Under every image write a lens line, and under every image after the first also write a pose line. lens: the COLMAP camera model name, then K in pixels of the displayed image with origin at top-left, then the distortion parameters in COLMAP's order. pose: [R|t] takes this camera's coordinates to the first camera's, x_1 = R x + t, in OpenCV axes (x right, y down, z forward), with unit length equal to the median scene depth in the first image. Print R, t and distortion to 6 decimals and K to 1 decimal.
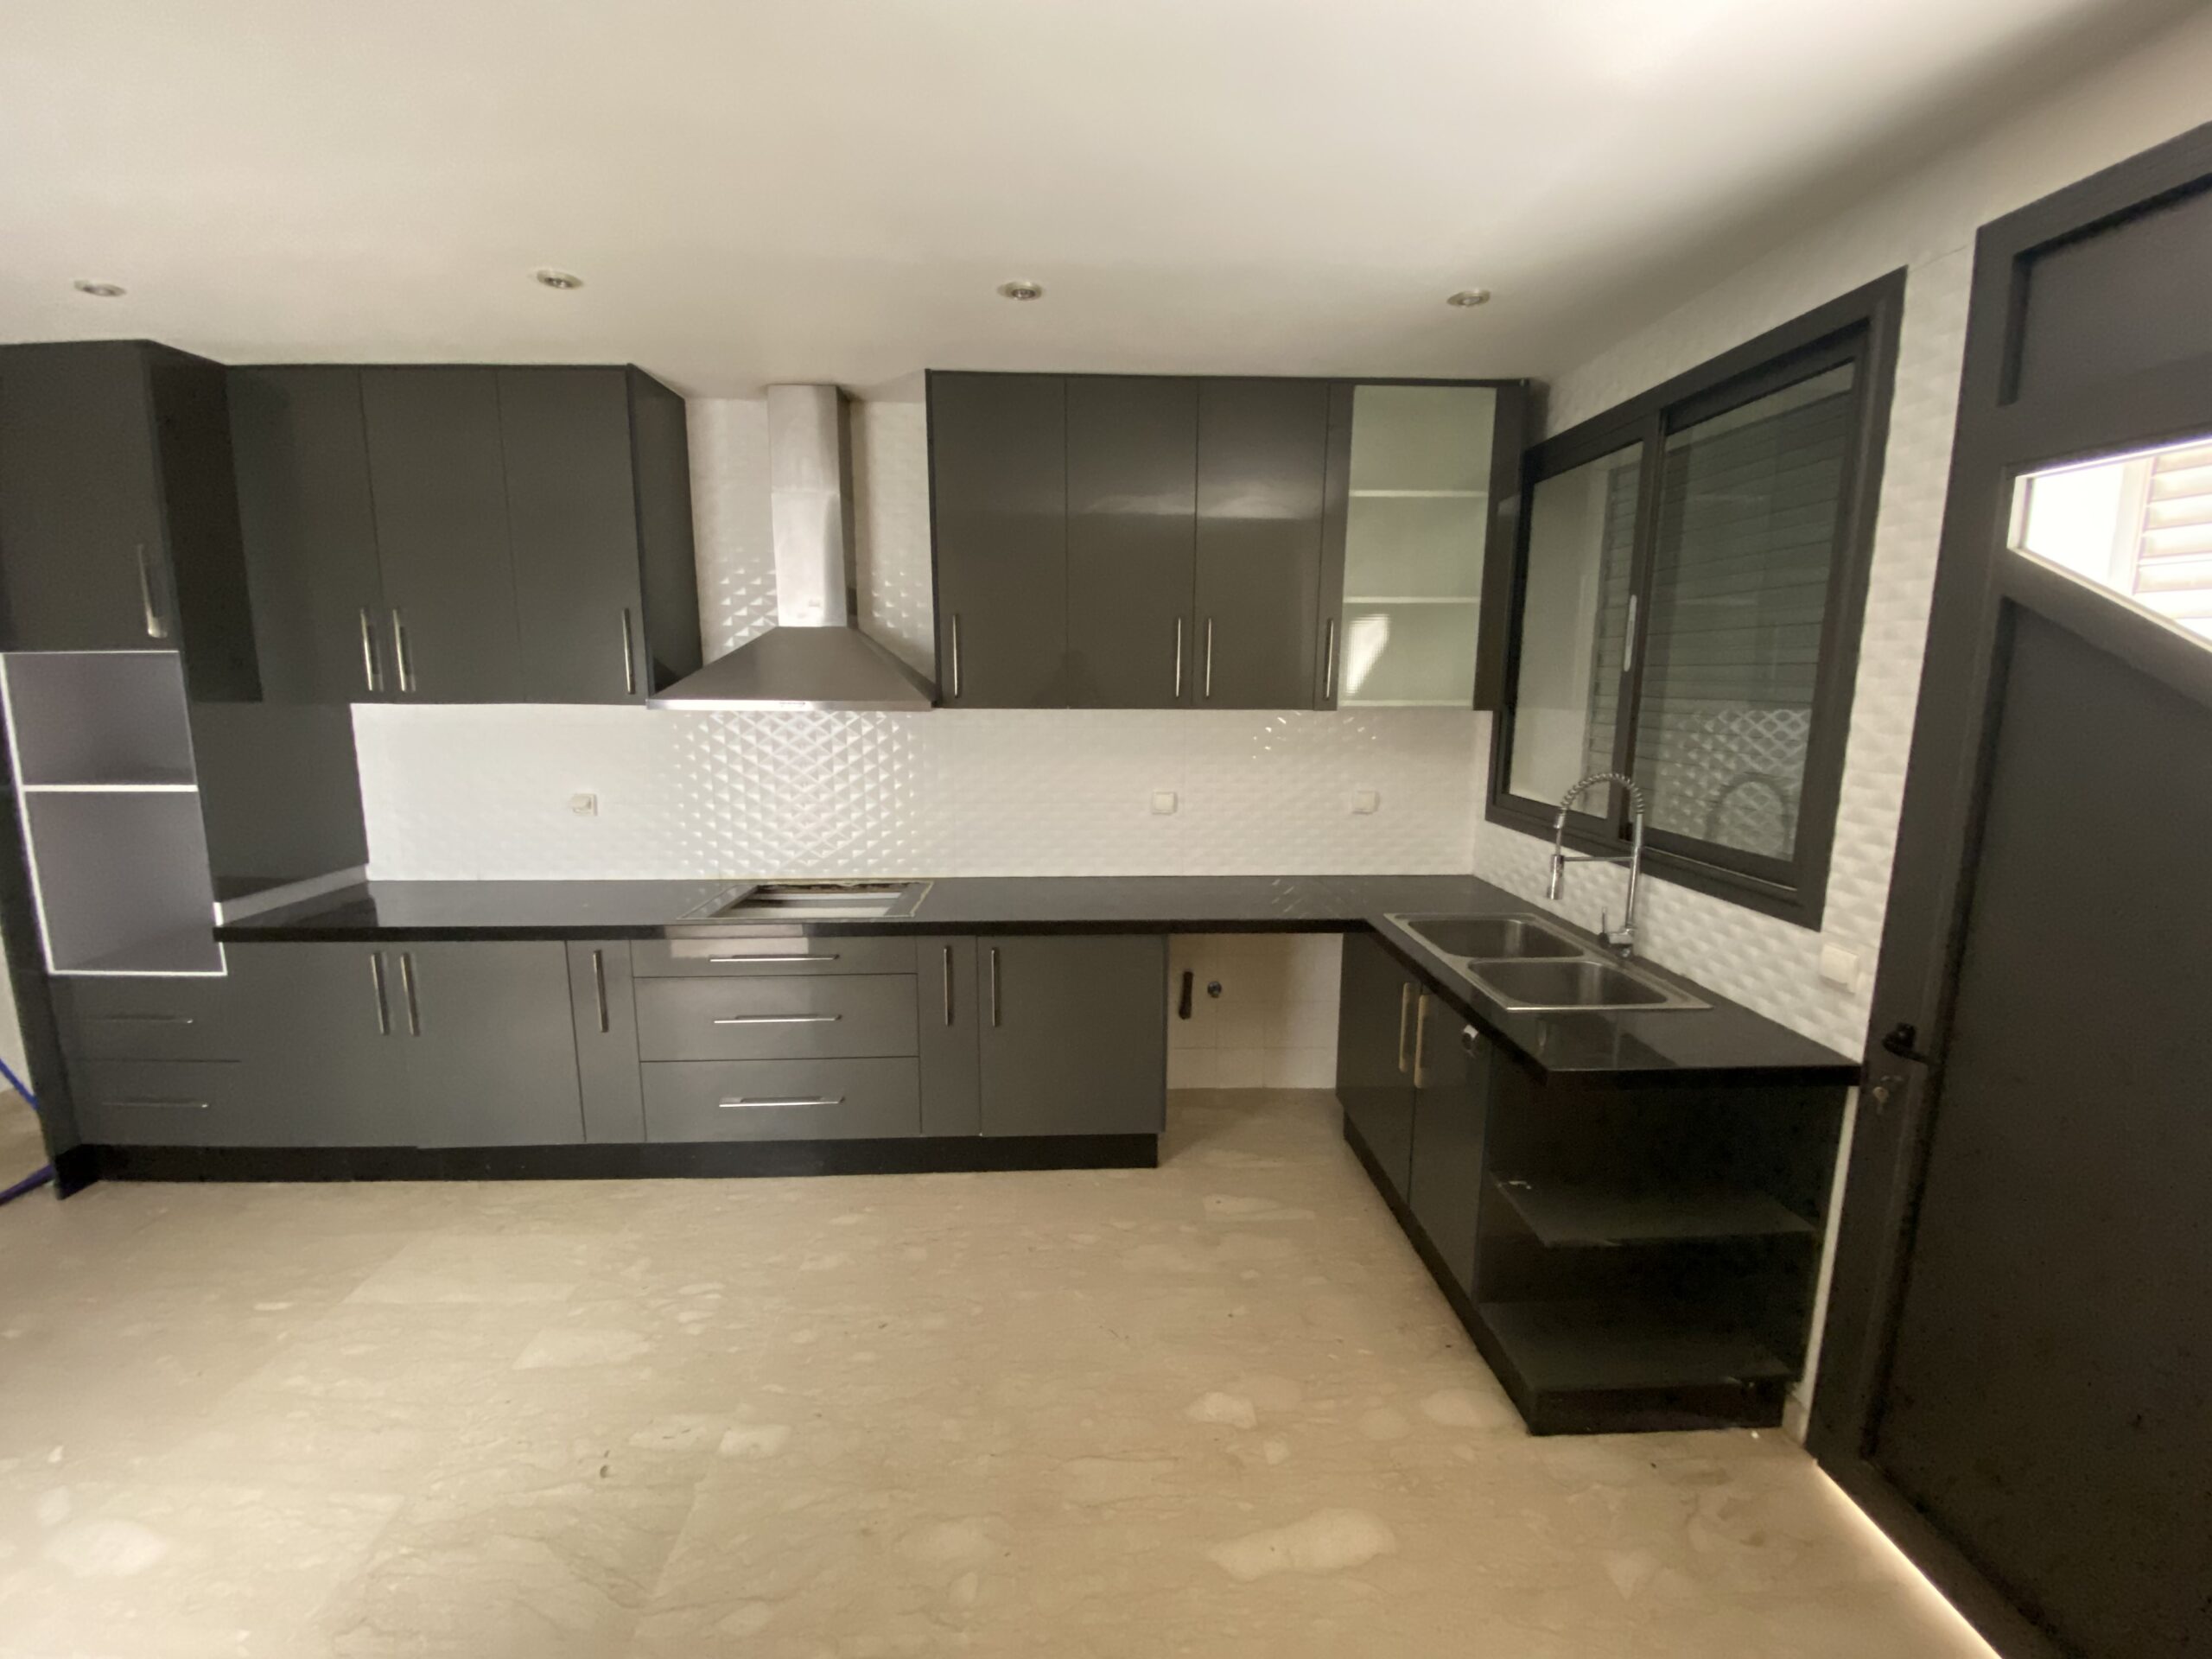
lens RADIAL K [[891.0, 0, 1104.5], [0, 891.0, 822.1], [0, 0, 1]] dist [-0.003380, -0.004472]
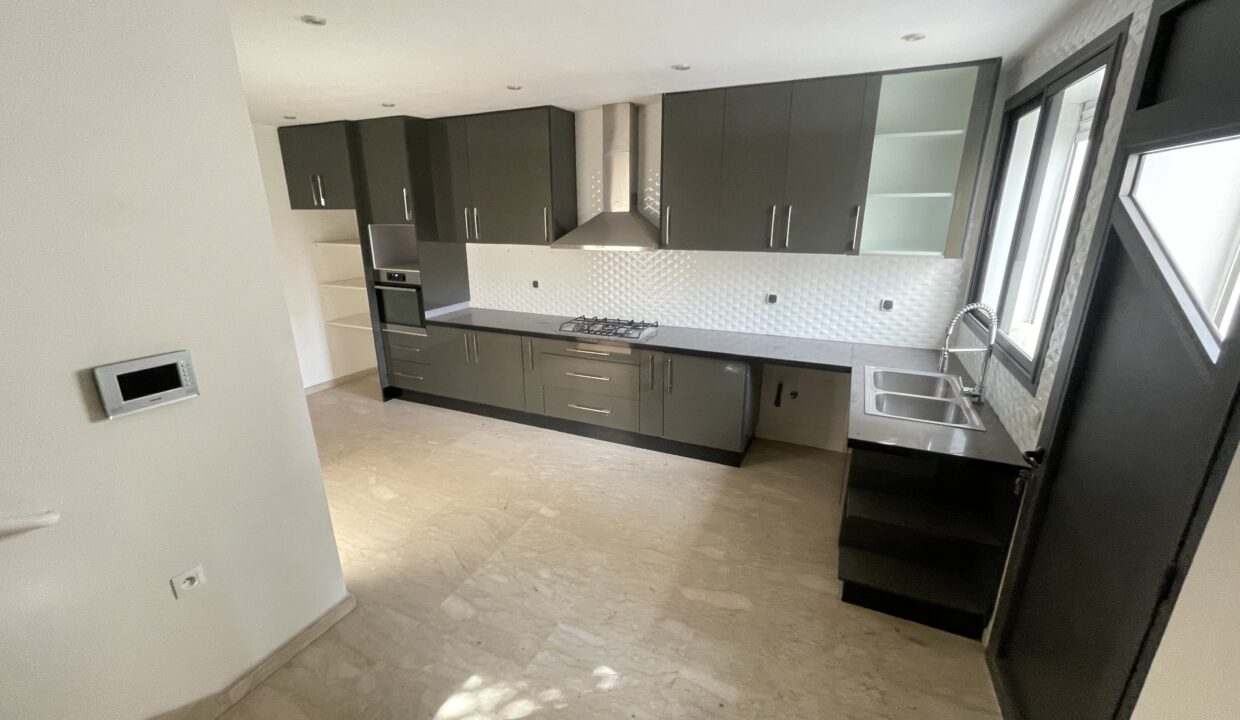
lens RADIAL K [[507.8, 0, 624.6], [0, 507.8, 359.3], [0, 0, 1]] dist [0.000454, 0.000110]
pose [[0.891729, 0.119878, -0.436404, 0.331832], [-0.064994, 0.988206, 0.138650, -0.027060], [0.447879, -0.095274, 0.889004, -0.209709]]
